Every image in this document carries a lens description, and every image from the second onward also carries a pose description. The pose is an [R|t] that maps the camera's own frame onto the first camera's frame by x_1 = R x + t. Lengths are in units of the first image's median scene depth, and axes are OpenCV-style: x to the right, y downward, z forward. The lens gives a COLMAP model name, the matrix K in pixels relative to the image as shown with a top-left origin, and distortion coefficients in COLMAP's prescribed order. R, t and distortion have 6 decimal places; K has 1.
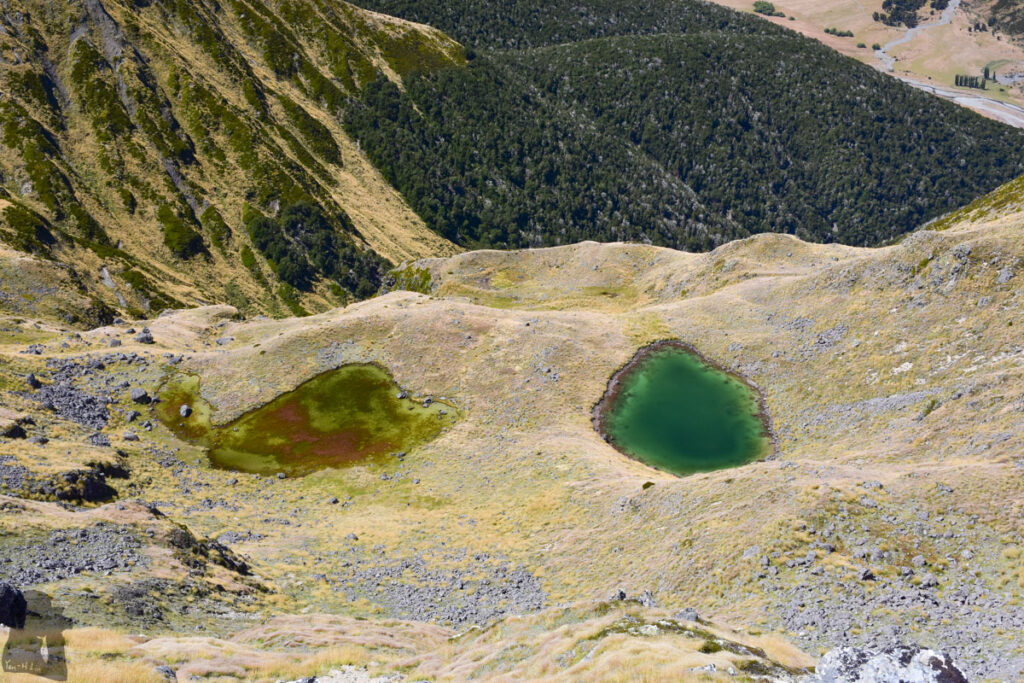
lens RADIAL K [[1303.0, 0, 530.5], [0, 1303.0, 325.0], [0, 0, 1]] dist [0.109075, 0.026761]
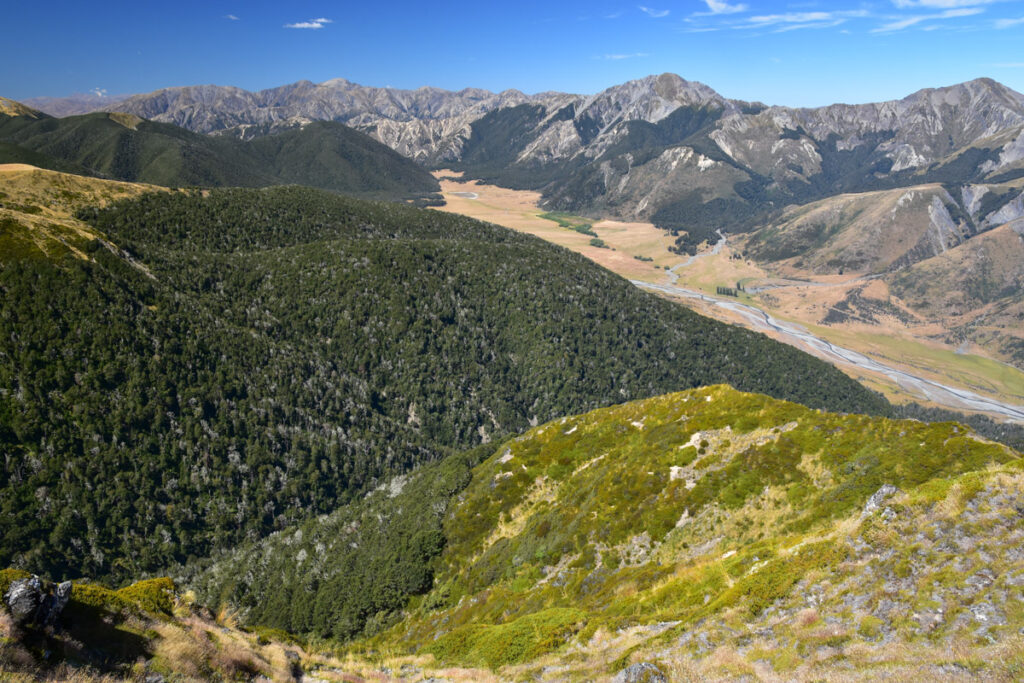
lens RADIAL K [[766.1, 0, 512.0], [0, 766.1, 341.5], [0, 0, 1]] dist [-0.104604, 0.076107]
pose [[0.999973, -0.003556, -0.006423, 0.210649], [0.002729, 0.992212, -0.124532, -0.059218], [0.006815, 0.124511, 0.992195, 0.391065]]
